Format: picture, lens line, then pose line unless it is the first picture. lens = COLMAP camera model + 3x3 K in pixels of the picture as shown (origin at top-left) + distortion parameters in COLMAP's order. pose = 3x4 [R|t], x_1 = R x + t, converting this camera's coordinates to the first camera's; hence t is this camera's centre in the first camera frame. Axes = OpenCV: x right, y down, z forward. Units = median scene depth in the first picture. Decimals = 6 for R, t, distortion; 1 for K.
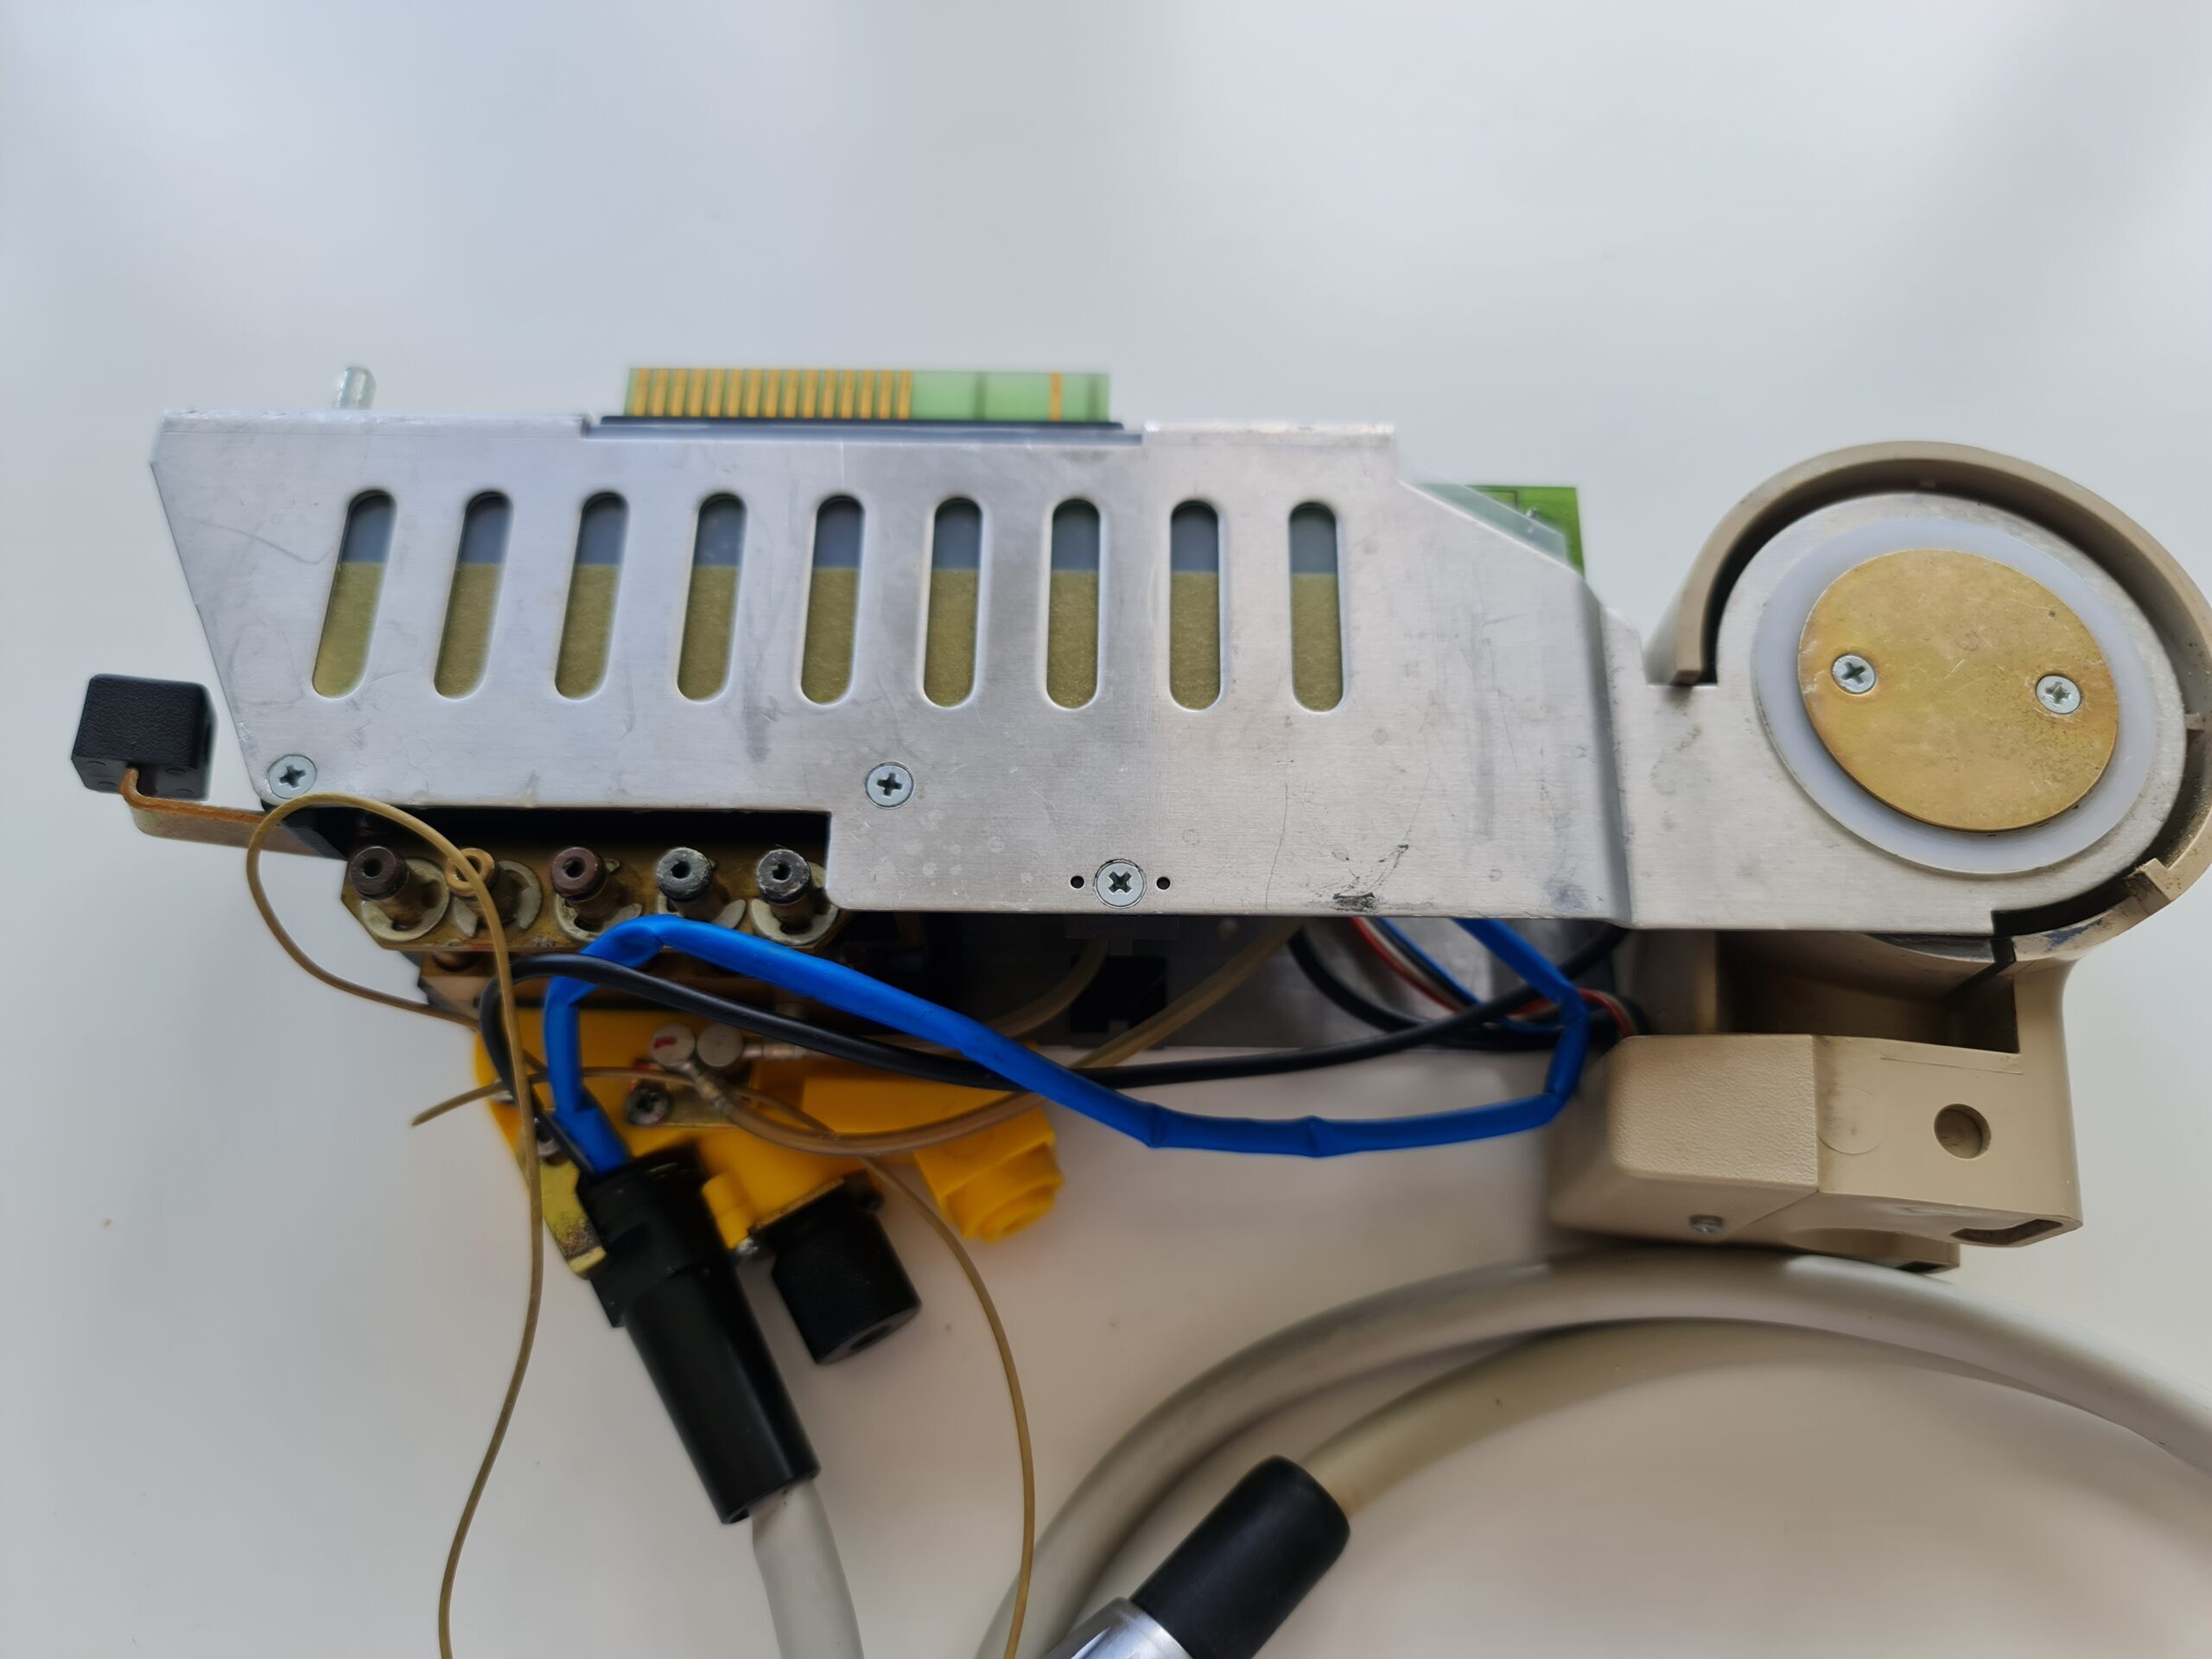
lens RADIAL K [[1689.4, 0, 1106.0], [0, 1689.4, 829.5], [0, 0, 1]] dist [0.000119, -0.057898]
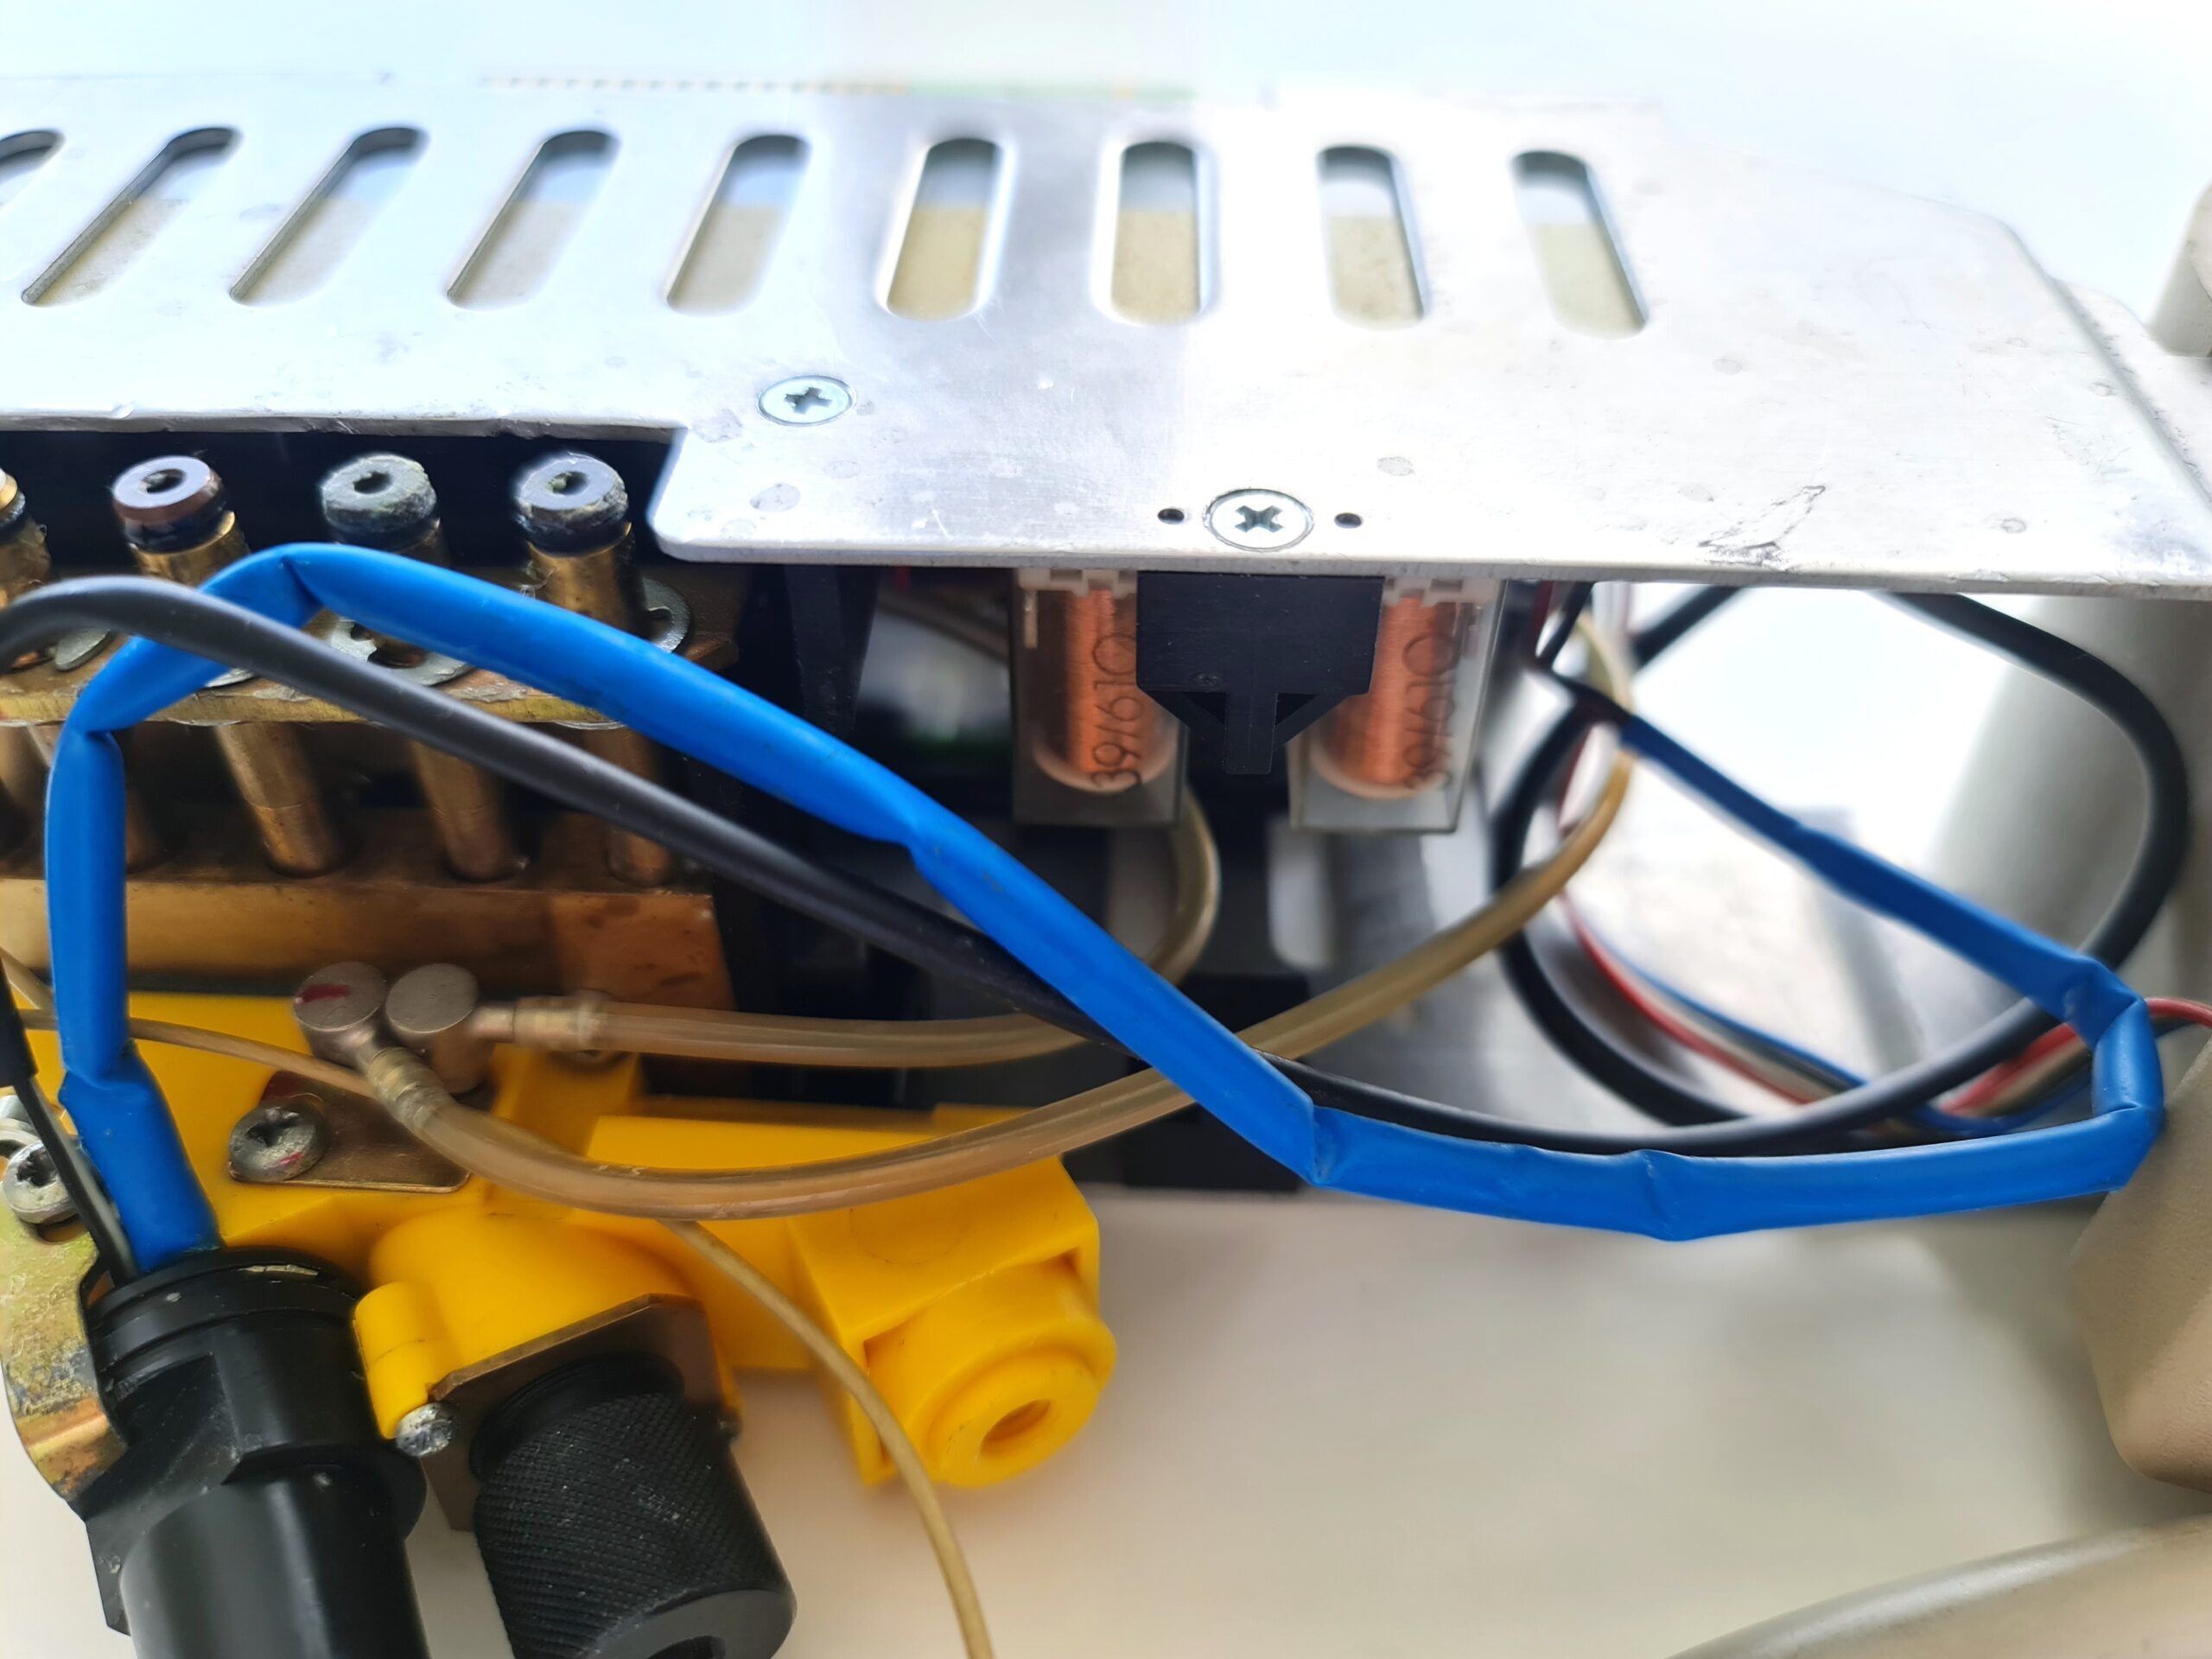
lens RADIAL K [[1765.2, 0, 1142.8], [0, 1765.2, 830.2], [0, 0, 1]] dist [-0.090345, 0.089675]
pose [[0.999341, 0.030061, 0.020328, -0.031040], [-0.020754, 0.932955, -0.359394, 0.282633], [-0.029769, 0.358736, 0.932964, 0.529639]]
